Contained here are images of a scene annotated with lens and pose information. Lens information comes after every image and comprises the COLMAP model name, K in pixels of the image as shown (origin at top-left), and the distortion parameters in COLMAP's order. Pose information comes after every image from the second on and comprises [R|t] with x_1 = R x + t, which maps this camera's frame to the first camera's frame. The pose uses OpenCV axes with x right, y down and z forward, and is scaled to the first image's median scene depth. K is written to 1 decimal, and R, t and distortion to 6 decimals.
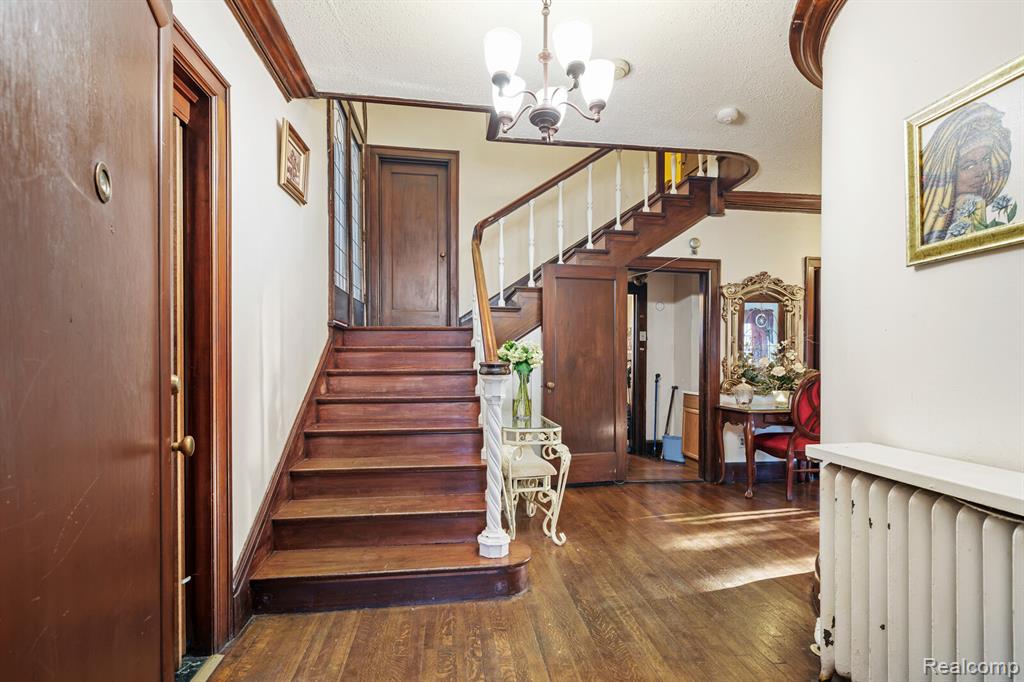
lens RADIAL K [[460.5, 0, 506.2], [0, 460.5, 364.0], [0, 0, 1]] dist [0.009140, 0.000586]
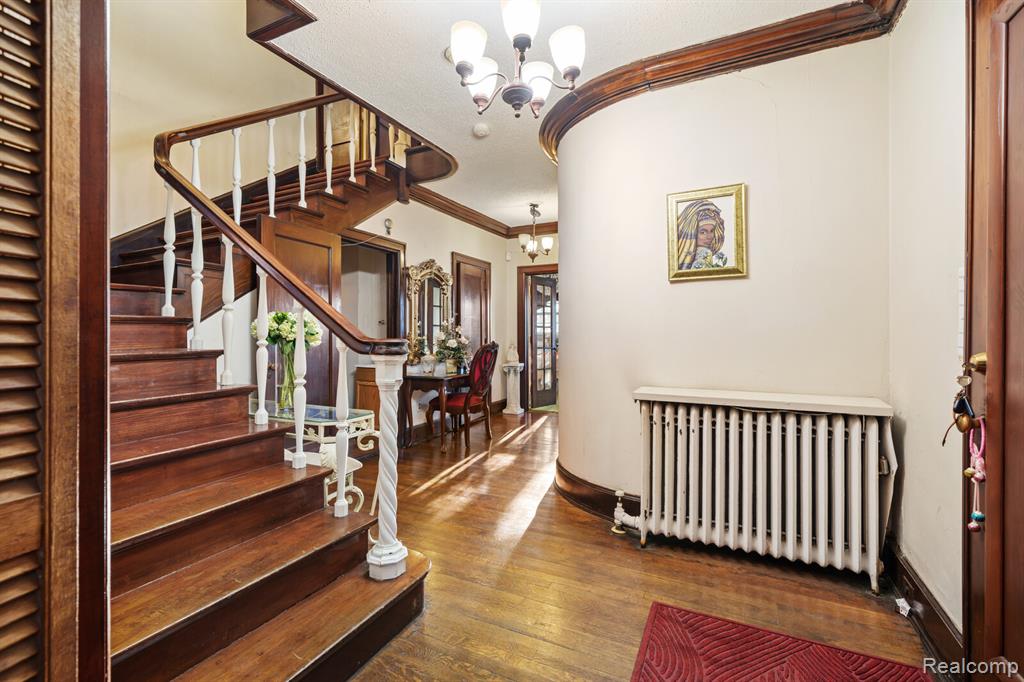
lens RADIAL K [[460.5, 0, 496.4], [0, 460.5, 333.0], [0, 0, 1]] dist [0.009140, 0.000586]
pose [[0.568607, -0.003084, 0.822603, -0.377795], [0.009515, 0.999951, -0.002828, -0.007762], [-0.822554, 0.009435, 0.568609, 0.234422]]
